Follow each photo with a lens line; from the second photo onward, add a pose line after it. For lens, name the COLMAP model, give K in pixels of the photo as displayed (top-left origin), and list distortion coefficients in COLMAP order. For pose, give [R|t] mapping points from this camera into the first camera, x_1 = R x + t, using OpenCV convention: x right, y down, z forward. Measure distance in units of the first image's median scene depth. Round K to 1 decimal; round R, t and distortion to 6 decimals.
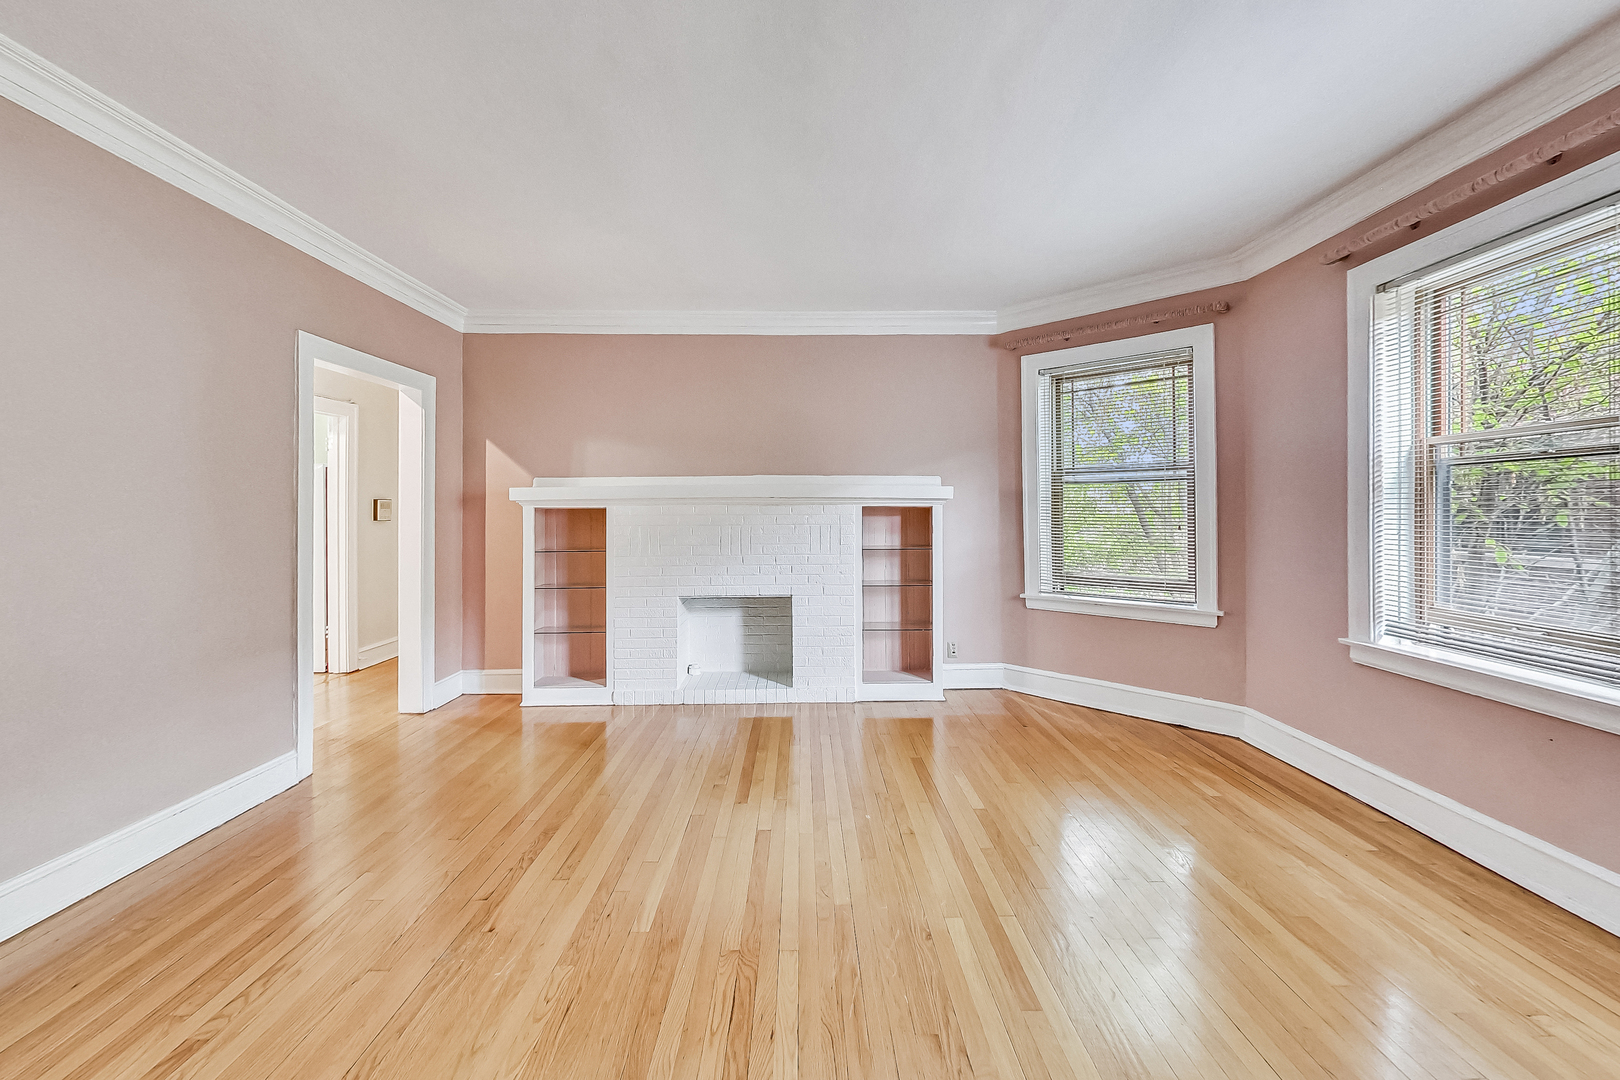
lens RADIAL K [[610.7, 0, 811.4], [0, 610.7, 508.9], [0, 0, 1]] dist [0.000220, -0.000051]
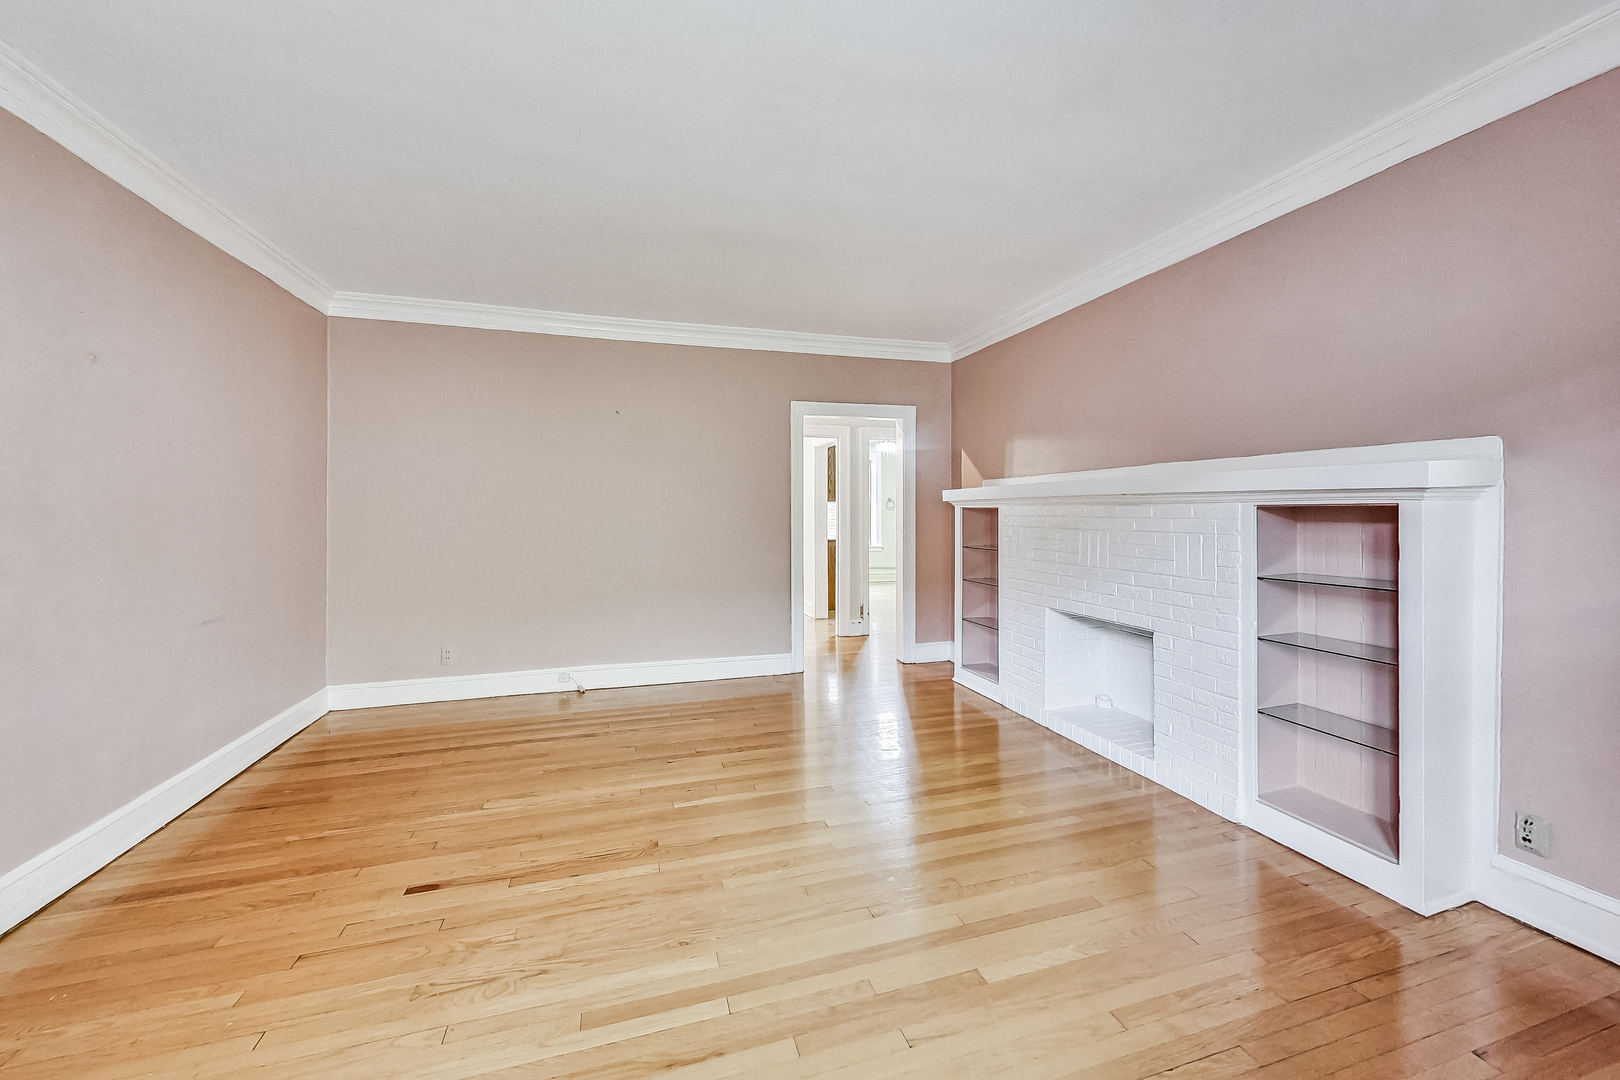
lens RADIAL K [[610.7, 0, 811.4], [0, 610.7, 508.9], [0, 0, 1]] dist [0.000220, -0.000051]
pose [[0.280937, 0.001617, -0.959725, 0.618142], [-0.000207, 0.999999, 0.001624, -0.001445], [0.959726, -0.000258, 0.280937, 0.476088]]
